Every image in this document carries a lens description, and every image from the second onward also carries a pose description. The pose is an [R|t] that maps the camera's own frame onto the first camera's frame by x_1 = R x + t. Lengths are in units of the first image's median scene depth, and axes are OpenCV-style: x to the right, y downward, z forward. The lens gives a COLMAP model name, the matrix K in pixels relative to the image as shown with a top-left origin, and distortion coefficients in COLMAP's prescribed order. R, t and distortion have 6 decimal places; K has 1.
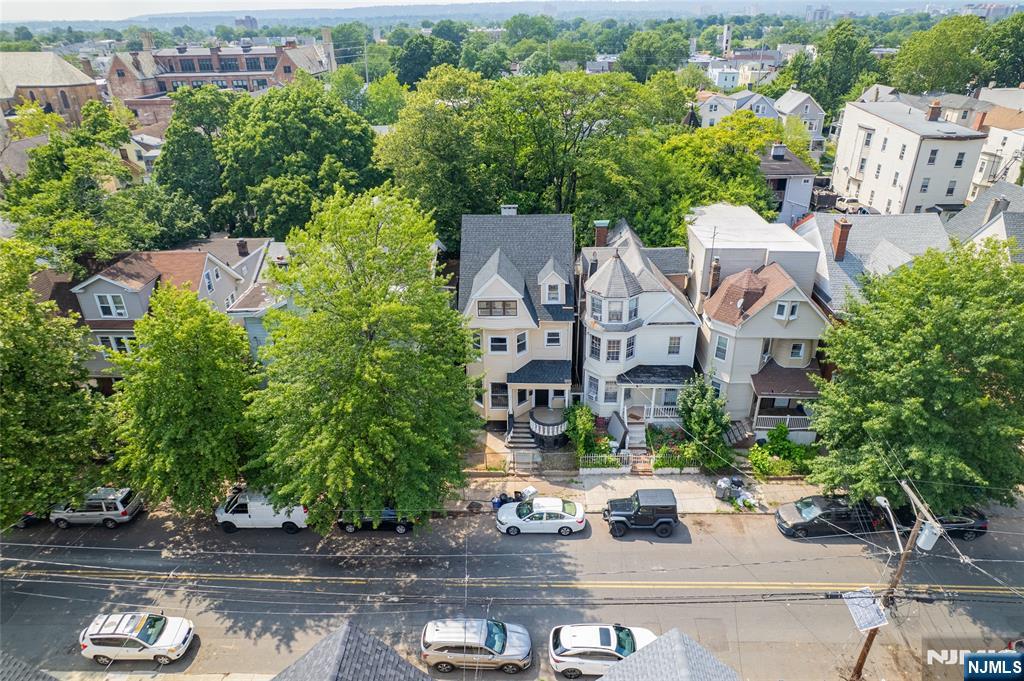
lens RADIAL K [[659.5, 0, 504.7], [0, 659.5, 340.9], [0, 0, 1]] dist [-0.068430, 0.061773]
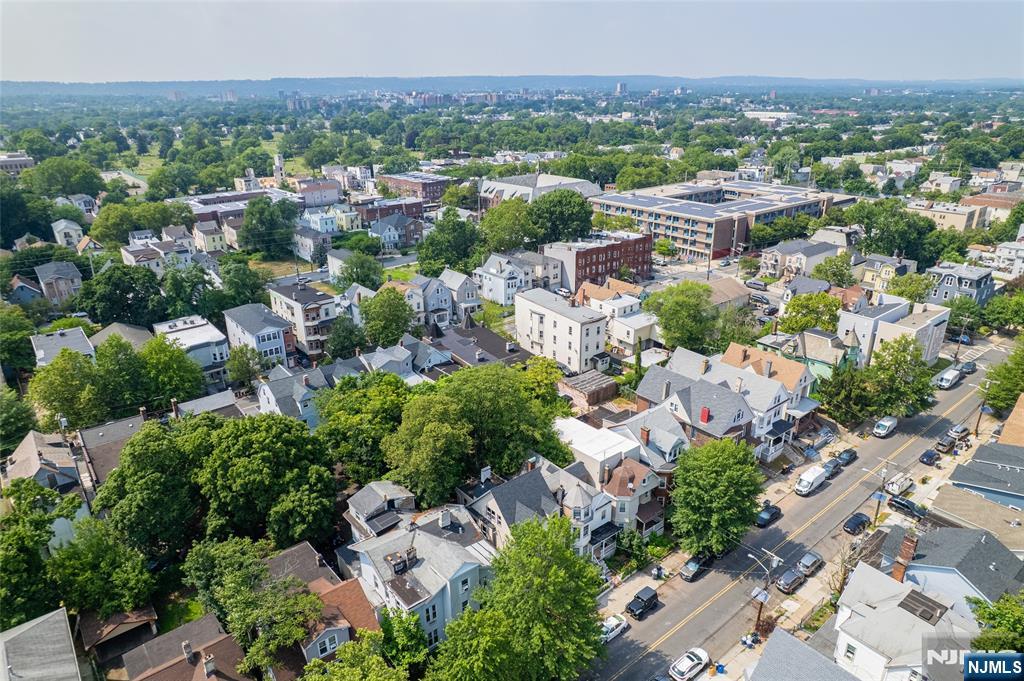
lens RADIAL K [[659.5, 0, 507.1], [0, 659.5, 347.5], [0, 0, 1]] dist [-0.068430, 0.061773]
pose [[0.750100, -0.242192, 0.615380, -1.027616], [0.296132, 0.955031, 0.014905, -0.579015], [-0.591317, 0.171054, 0.788090, -0.441612]]
